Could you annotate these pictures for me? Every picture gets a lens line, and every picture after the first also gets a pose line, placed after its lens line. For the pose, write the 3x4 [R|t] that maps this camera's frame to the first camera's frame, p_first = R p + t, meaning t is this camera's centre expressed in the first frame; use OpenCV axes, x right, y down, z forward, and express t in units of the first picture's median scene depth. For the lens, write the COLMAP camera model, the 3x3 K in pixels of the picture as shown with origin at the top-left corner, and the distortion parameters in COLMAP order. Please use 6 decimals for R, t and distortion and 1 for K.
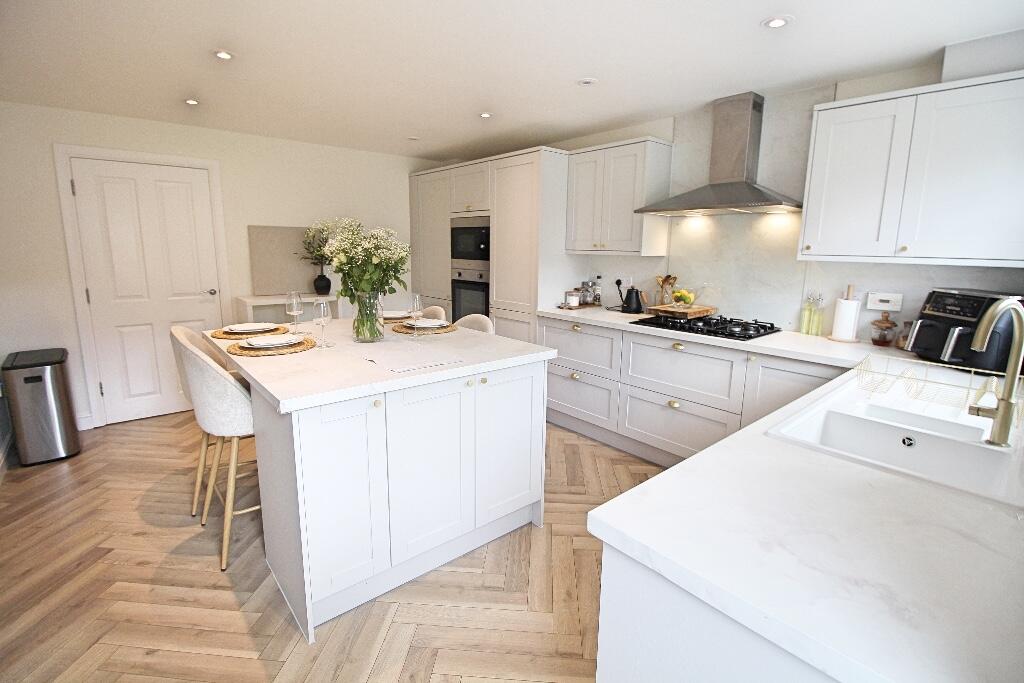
lens RADIAL K [[475.7, 0, 514.3], [0, 475.7, 329.7], [0, 0, 1]] dist [-0.005764, -0.001014]
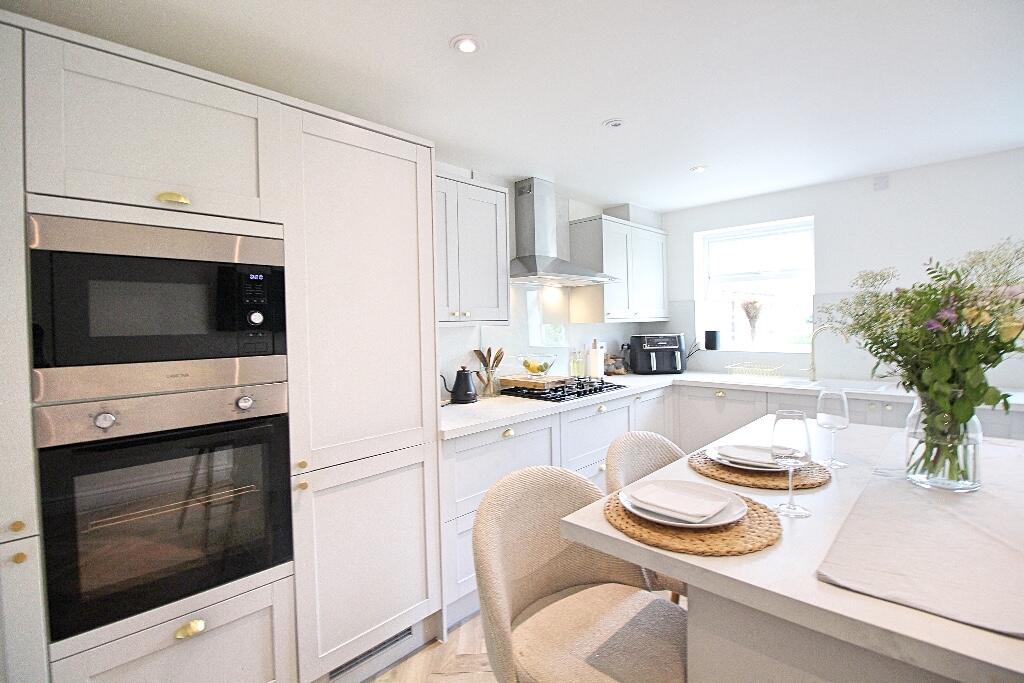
lens RADIAL K [[475.7, 0, 514.3], [0, 475.7, 329.7], [0, 0, 1]] dist [-0.005764, -0.001014]
pose [[-0.089545, -0.028248, 0.995582, -0.443006], [0.190497, 0.980658, 0.044958, -0.145053], [-0.977595, 0.193682, -0.082432, 0.839118]]
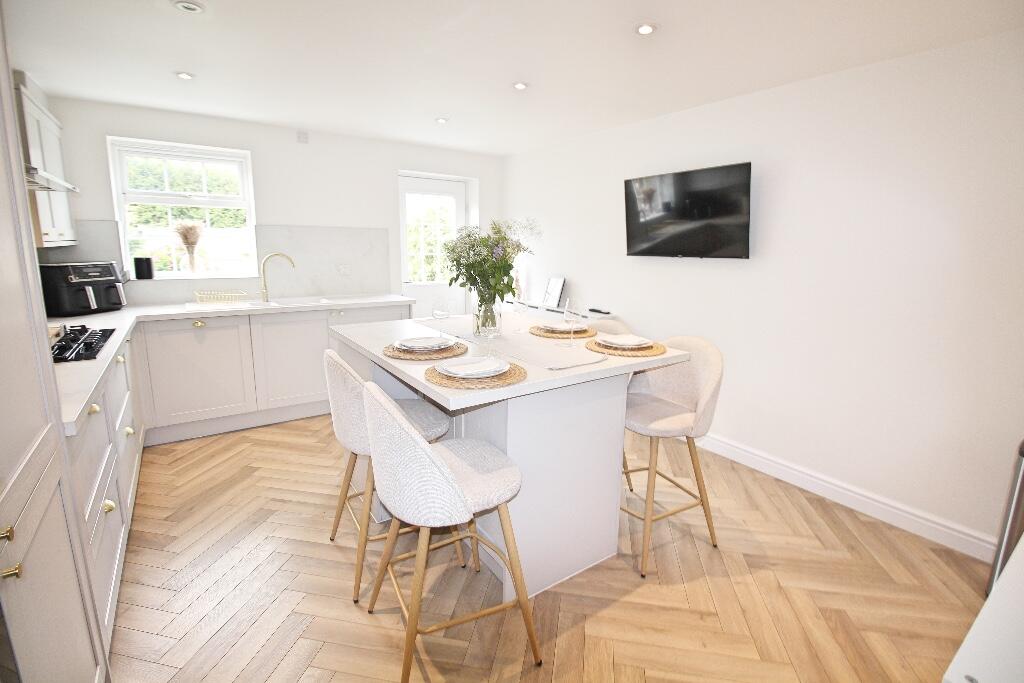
lens RADIAL K [[475.7, 0, 514.3], [0, 475.7, 329.7], [0, 0, 1]] dist [-0.005764, -0.001014]
pose [[-0.993694, -0.047487, 0.101574, -0.271559], [-0.009452, 0.938142, 0.346121, -0.200431], [-0.111727, 0.342978, -0.932675, 1.122292]]
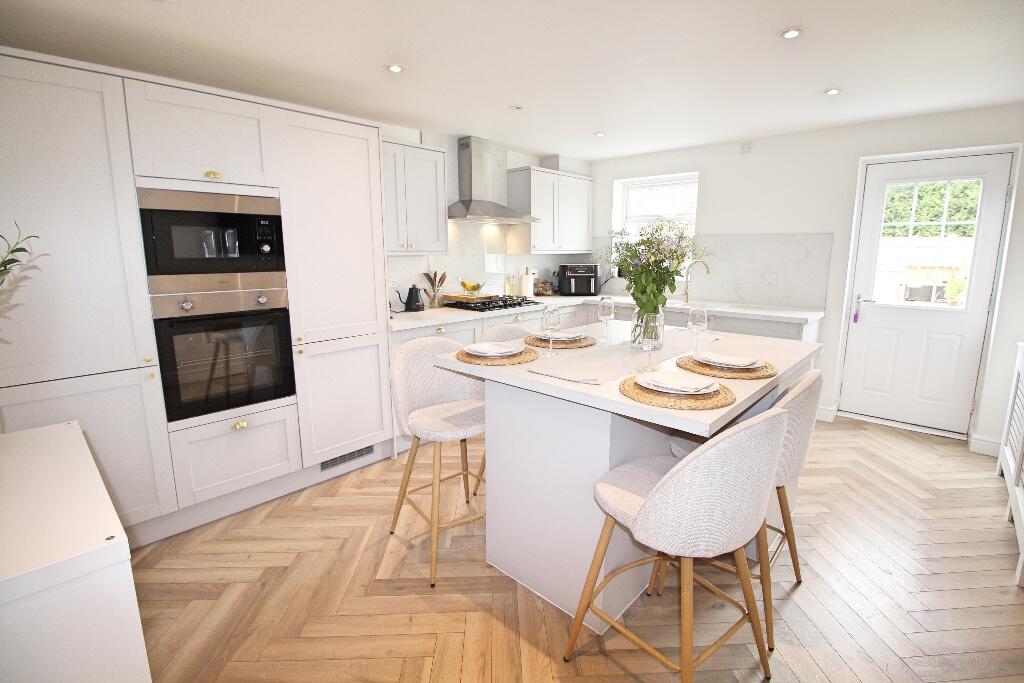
lens RADIAL K [[475.7, 0, 514.3], [0, 475.7, 329.7], [0, 0, 1]] dist [-0.005764, -0.001014]
pose [[-0.106616, -0.179760, 0.977916, -0.693947], [0.169311, 0.965876, 0.196006, -0.140740], [-0.979779, 0.186469, -0.072543, 0.759159]]
